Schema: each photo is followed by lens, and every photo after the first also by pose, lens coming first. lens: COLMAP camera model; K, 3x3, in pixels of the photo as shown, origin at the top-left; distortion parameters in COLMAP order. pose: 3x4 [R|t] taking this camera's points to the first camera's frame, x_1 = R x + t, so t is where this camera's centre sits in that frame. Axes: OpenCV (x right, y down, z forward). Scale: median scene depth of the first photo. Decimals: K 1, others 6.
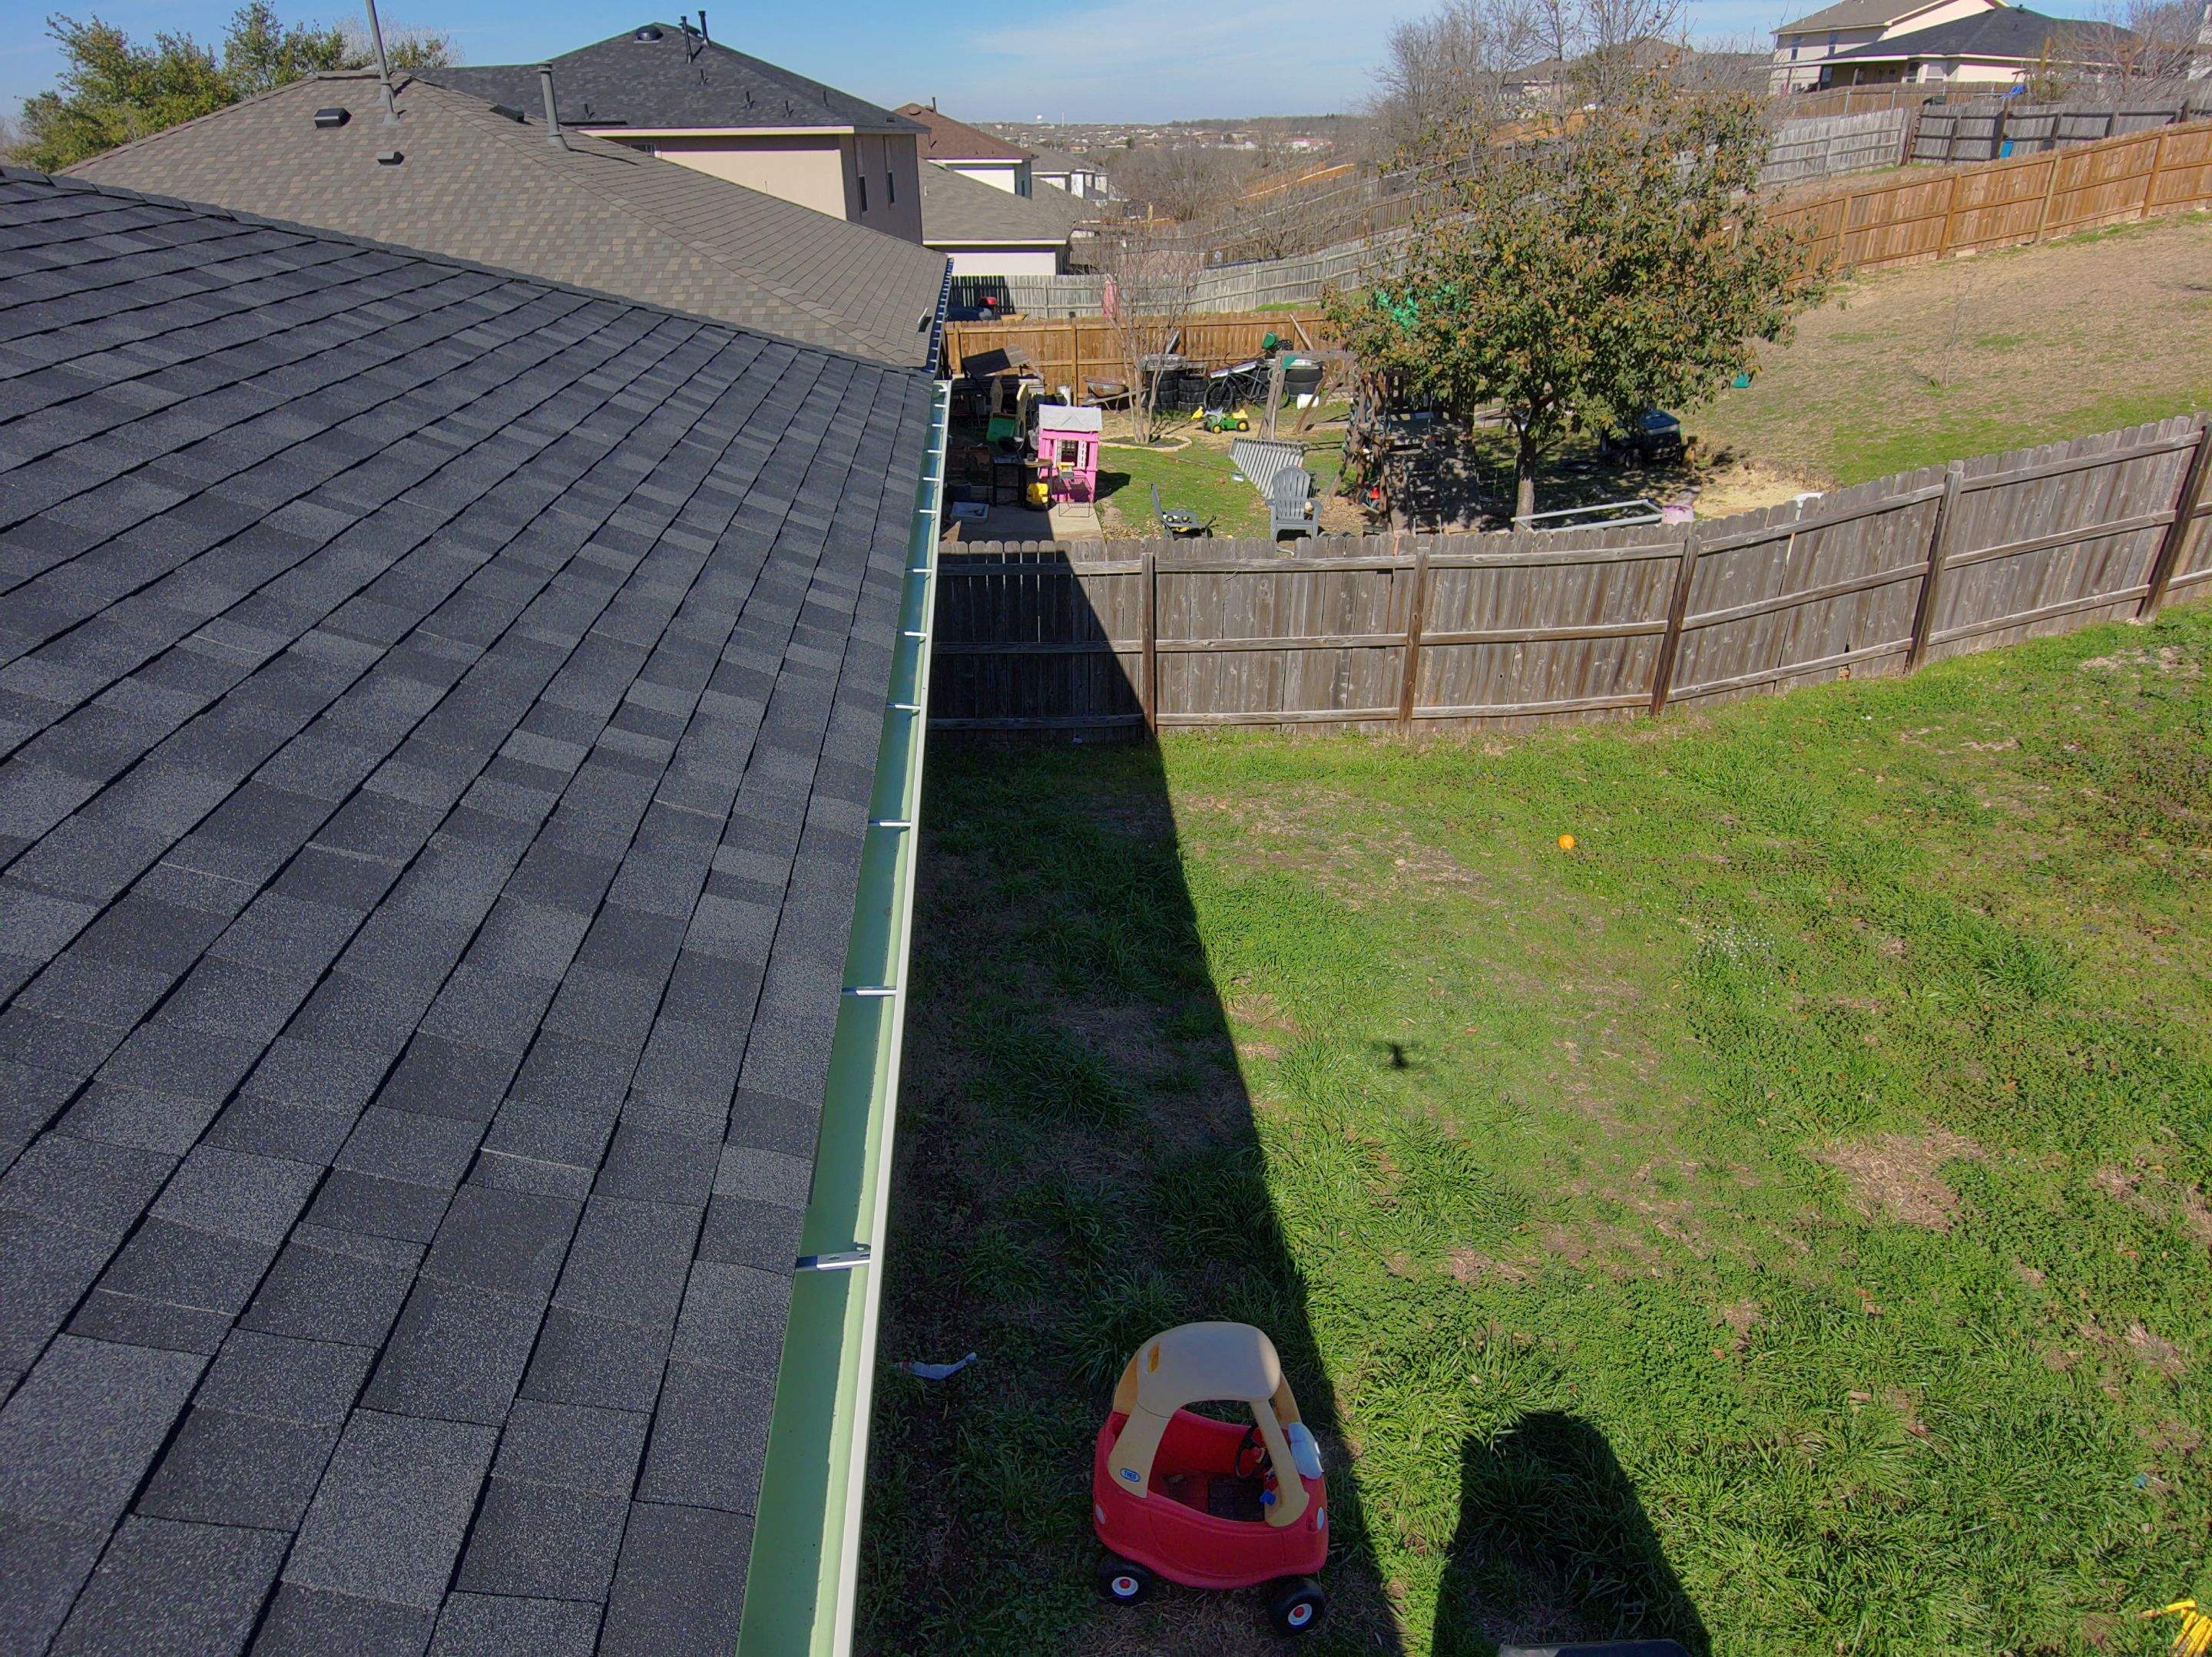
lens RADIAL K [[1305.4, 0, 1101.4], [0, 1305.4, 828.6], [0, 0, 1]] dist [0.077810, -0.104771]
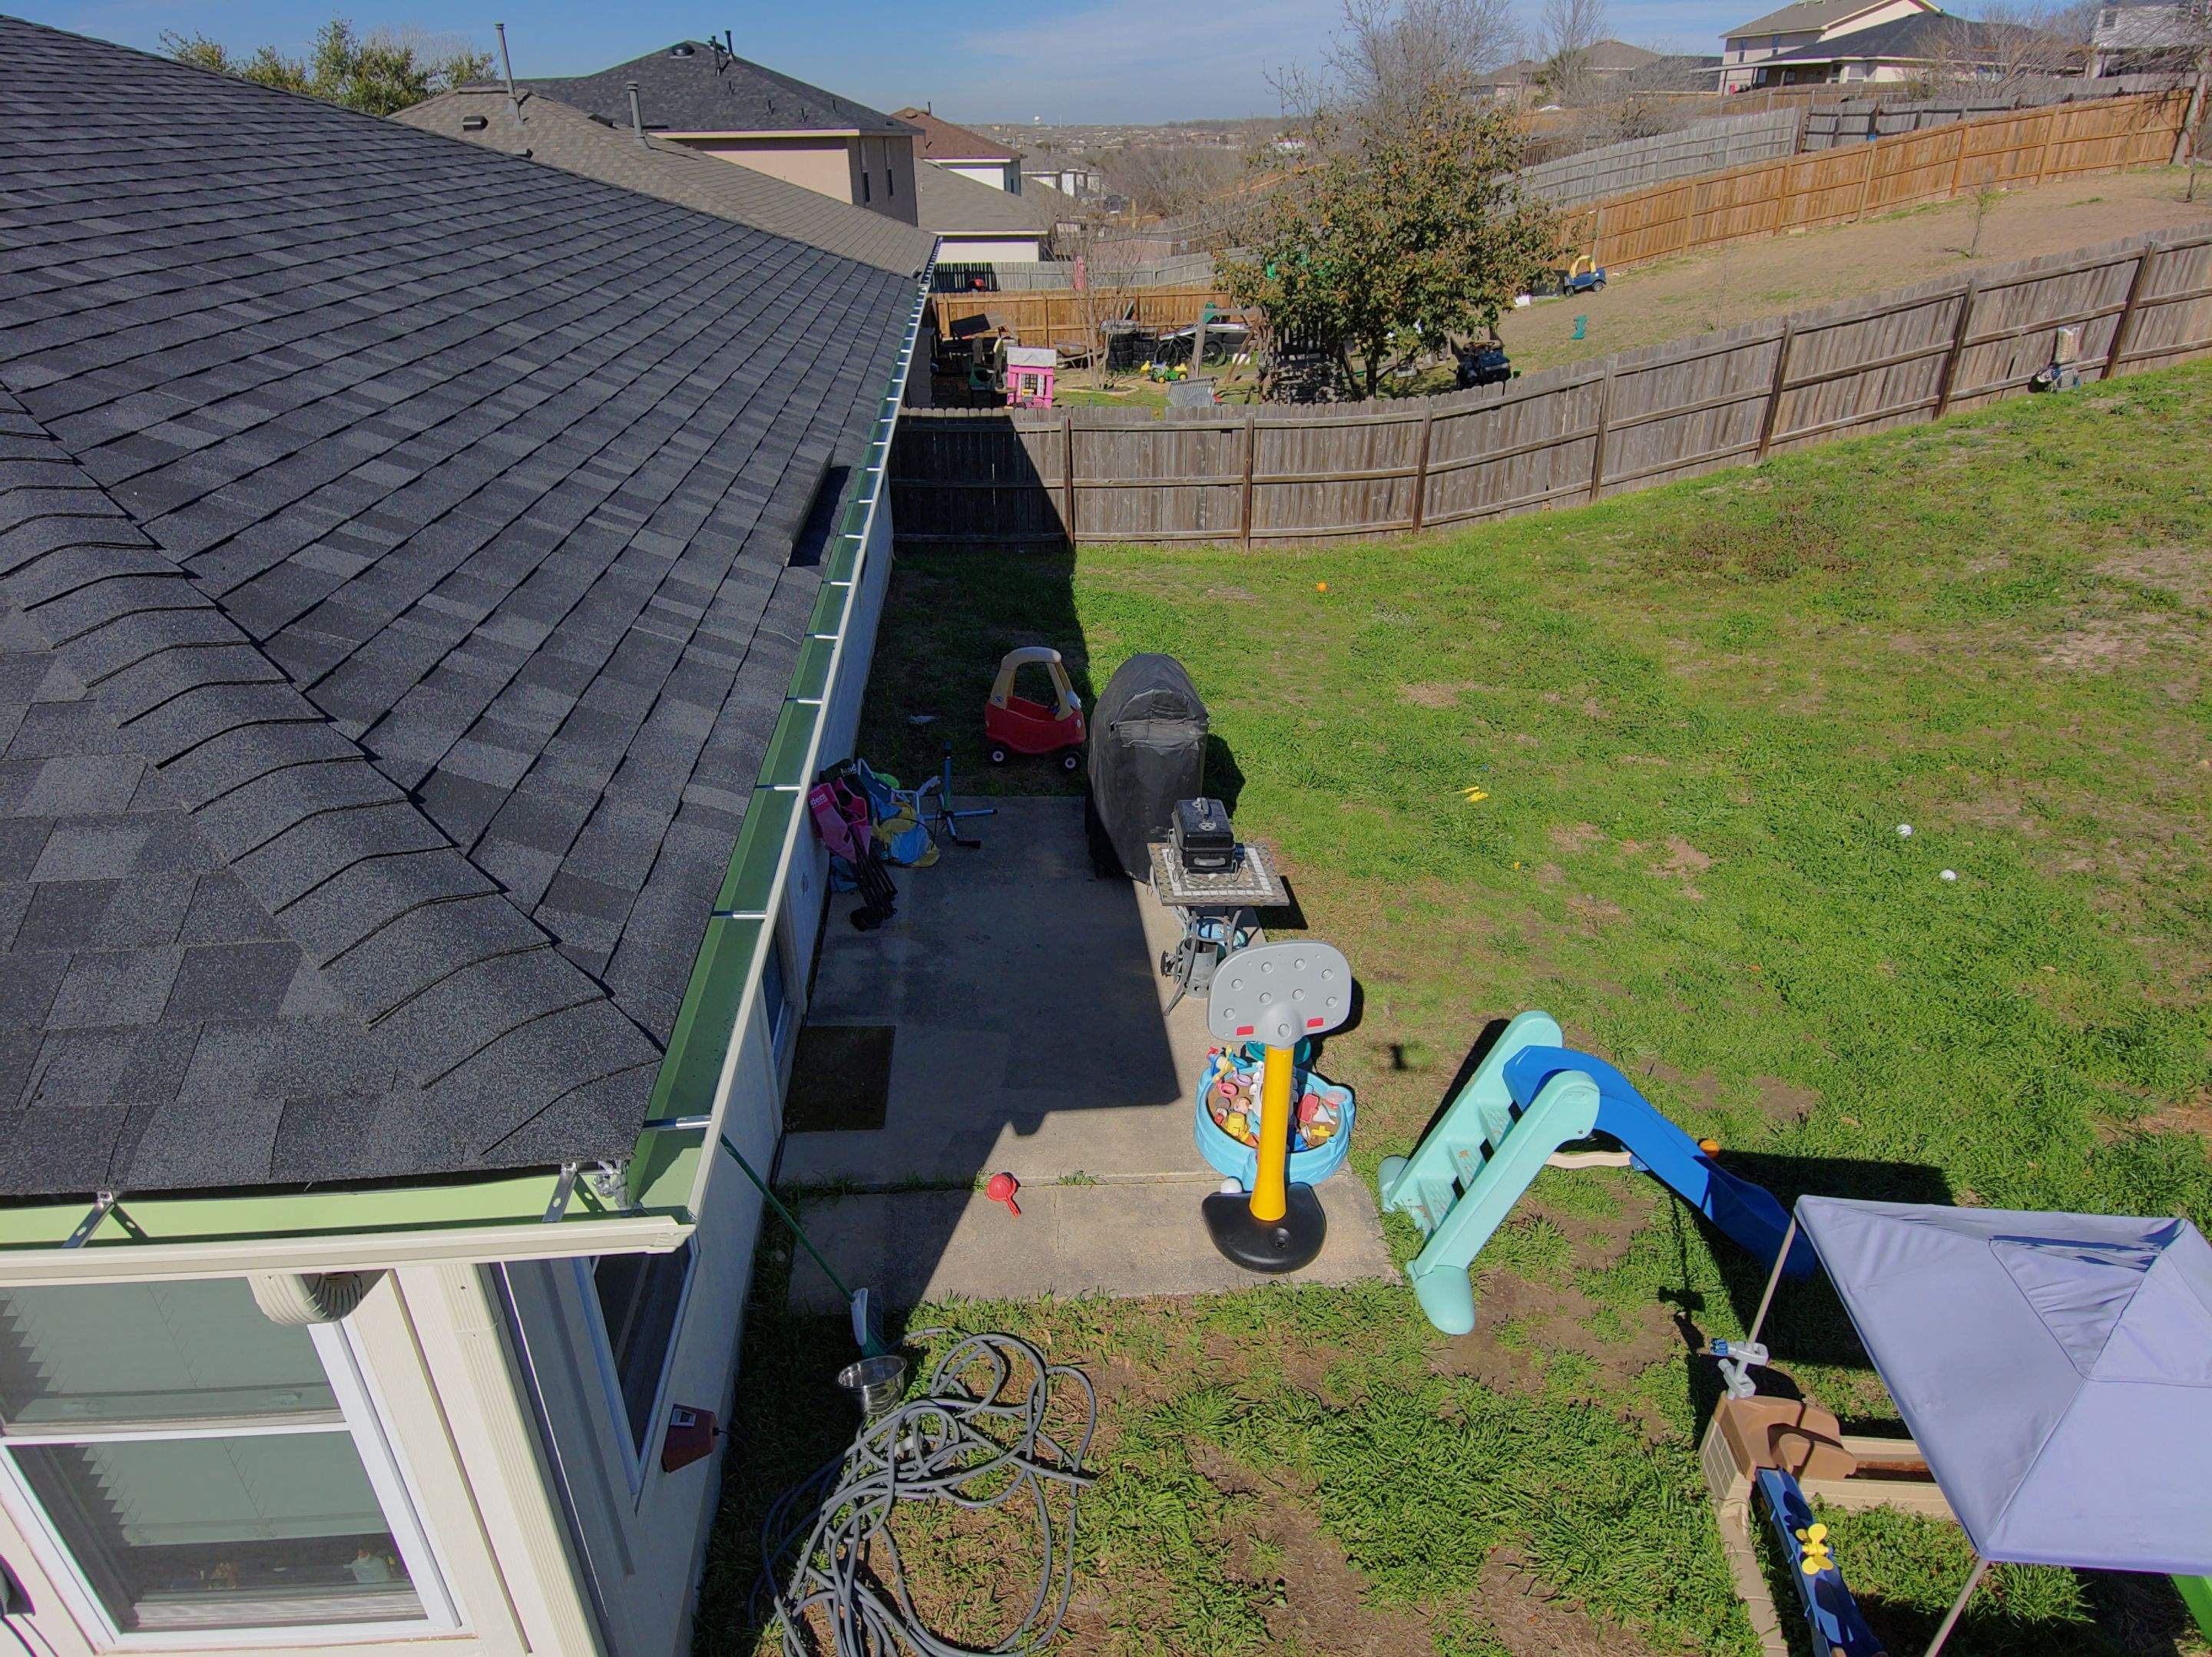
lens RADIAL K [[1304.1, 0, 1101.6], [0, 1304.1, 827.4], [0, 0, 1]] dist [0.087909, -0.118458]
pose [[0.999996, -0.002961, 0.000345, 0.068909], [0.002961, 0.999994, -0.001558, 0.239654], [-0.000340, 0.001559, 0.999999, -0.457746]]
